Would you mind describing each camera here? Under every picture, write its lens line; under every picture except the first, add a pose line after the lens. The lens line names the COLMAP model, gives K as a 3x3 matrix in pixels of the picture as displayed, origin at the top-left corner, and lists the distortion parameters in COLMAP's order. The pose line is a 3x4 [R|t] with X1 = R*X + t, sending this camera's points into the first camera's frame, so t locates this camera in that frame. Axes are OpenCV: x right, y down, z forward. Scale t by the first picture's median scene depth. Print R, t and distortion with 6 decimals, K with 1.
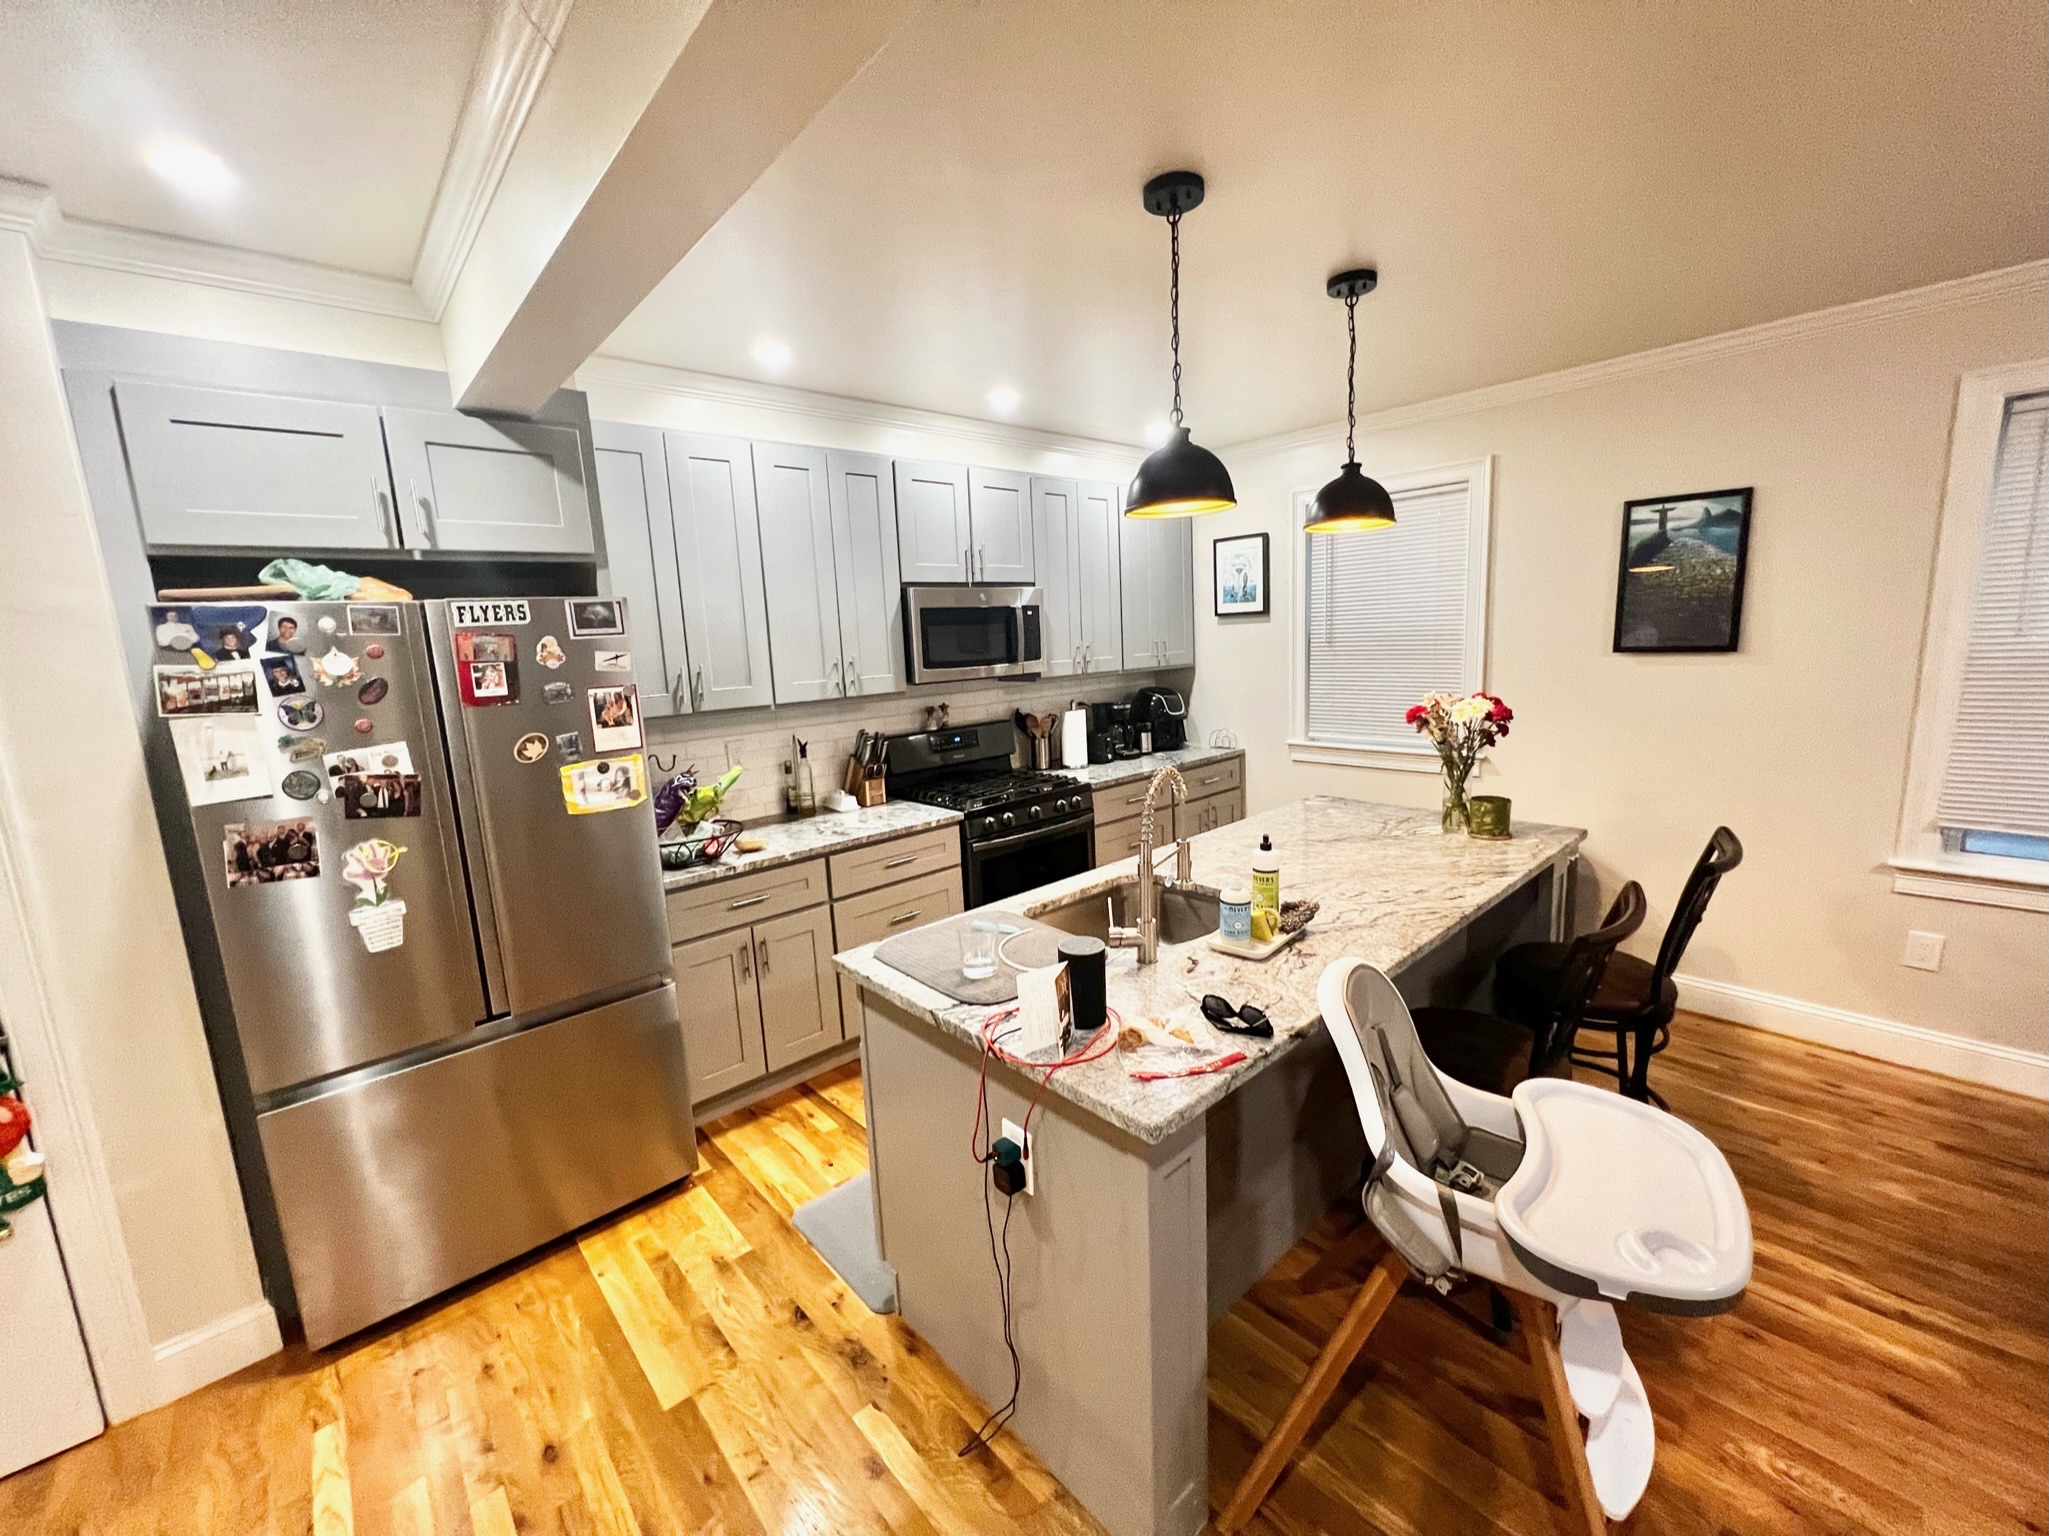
lens RADIAL K [[818.0, 0, 1023.4], [0, 818.0, 767.1], [0, 0, 1]] dist [-0.004151, 0.001237]
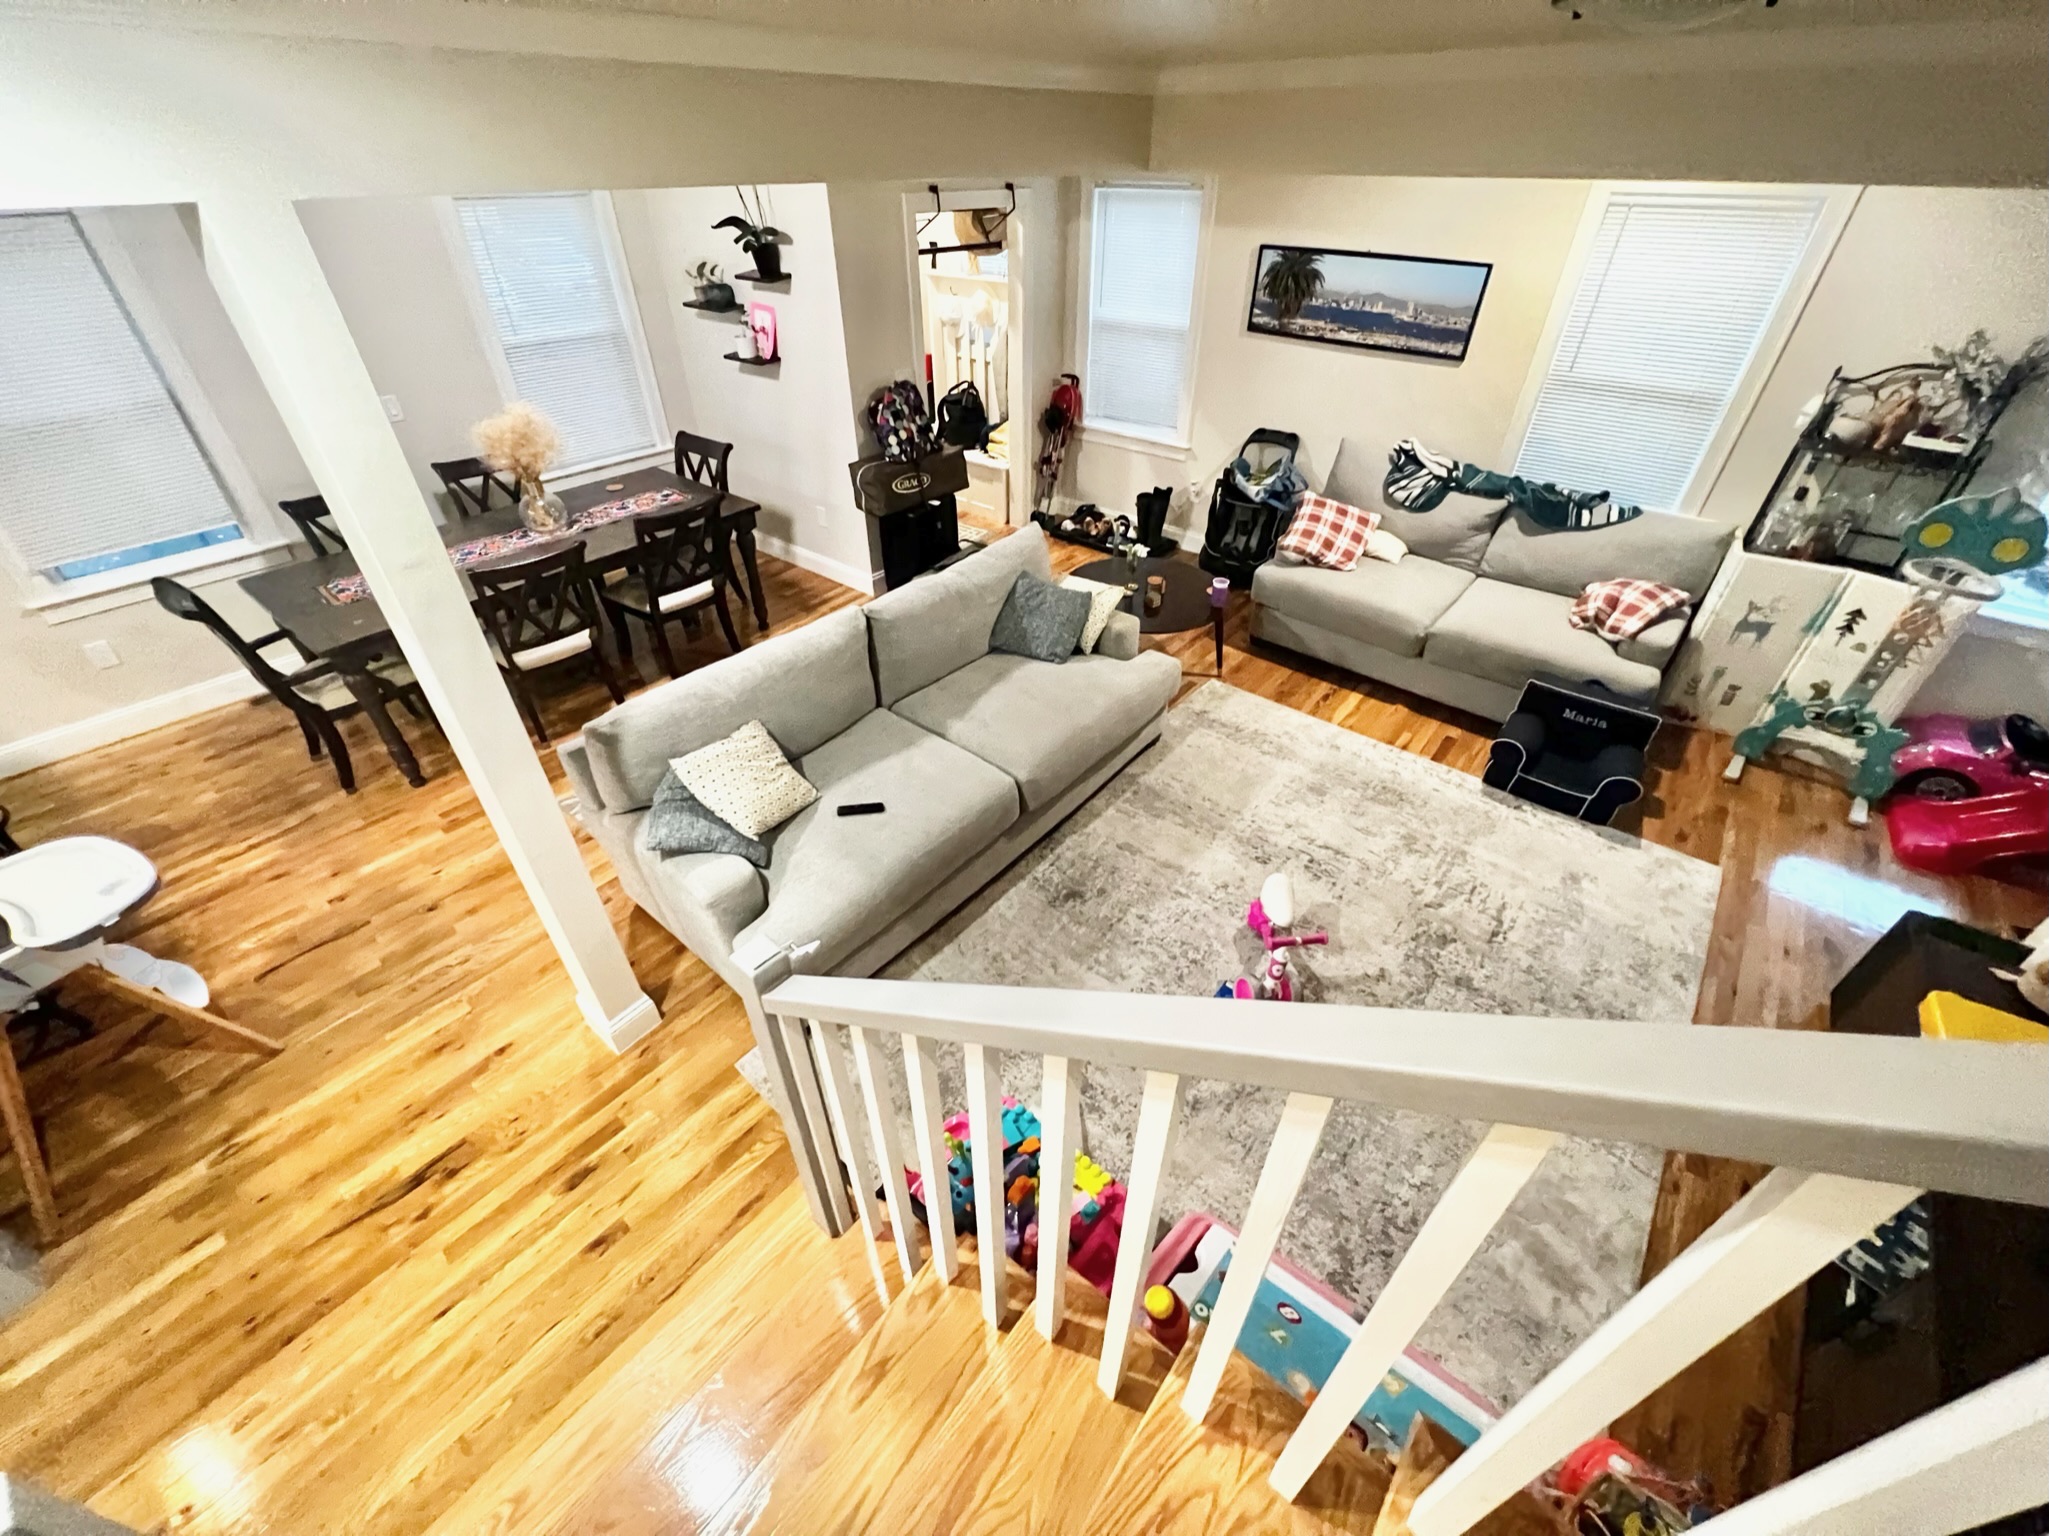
lens RADIAL K [[818.0, 0, 1022.7], [0, 818.0, 762.1], [0, 0, 1]] dist [-0.004151, 0.001237]
pose [[-0.156022, -0.552498, 0.818781, -0.475641], [0.168780, 0.801830, 0.573221, -0.194886], [-0.973227, 0.227629, -0.031853, -0.542933]]
